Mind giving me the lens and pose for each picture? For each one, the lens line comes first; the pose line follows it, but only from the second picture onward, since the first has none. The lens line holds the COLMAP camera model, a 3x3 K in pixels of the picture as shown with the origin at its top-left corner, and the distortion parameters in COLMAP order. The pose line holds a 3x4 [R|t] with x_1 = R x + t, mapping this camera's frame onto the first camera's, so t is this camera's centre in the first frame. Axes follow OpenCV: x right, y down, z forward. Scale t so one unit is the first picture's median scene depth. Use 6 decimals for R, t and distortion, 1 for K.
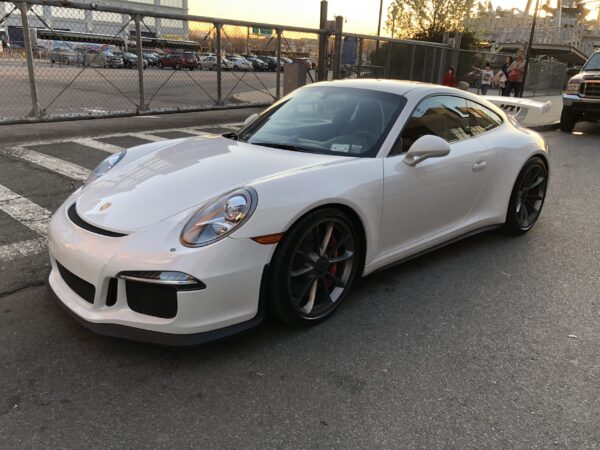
lens RADIAL K [[490.7, 0, 300.3], [0, 490.7, 226.2], [0, 0, 1]] dist [0.028168, -0.027616]
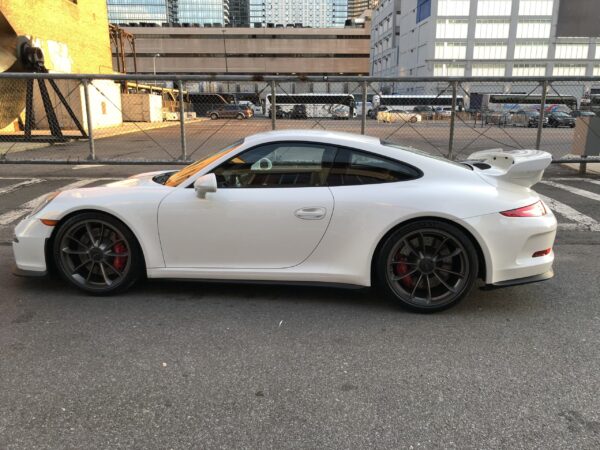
lens RADIAL K [[490.7, 0, 299.6], [0, 490.7, 225.8], [0, 0, 1]] dist [0.028168, -0.027616]
pose [[0.603832, 0.139134, -0.784875, 0.182707], [-0.230037, 0.973172, -0.004462, -0.015454], [0.763197, 0.183245, 0.619638, 0.068323]]
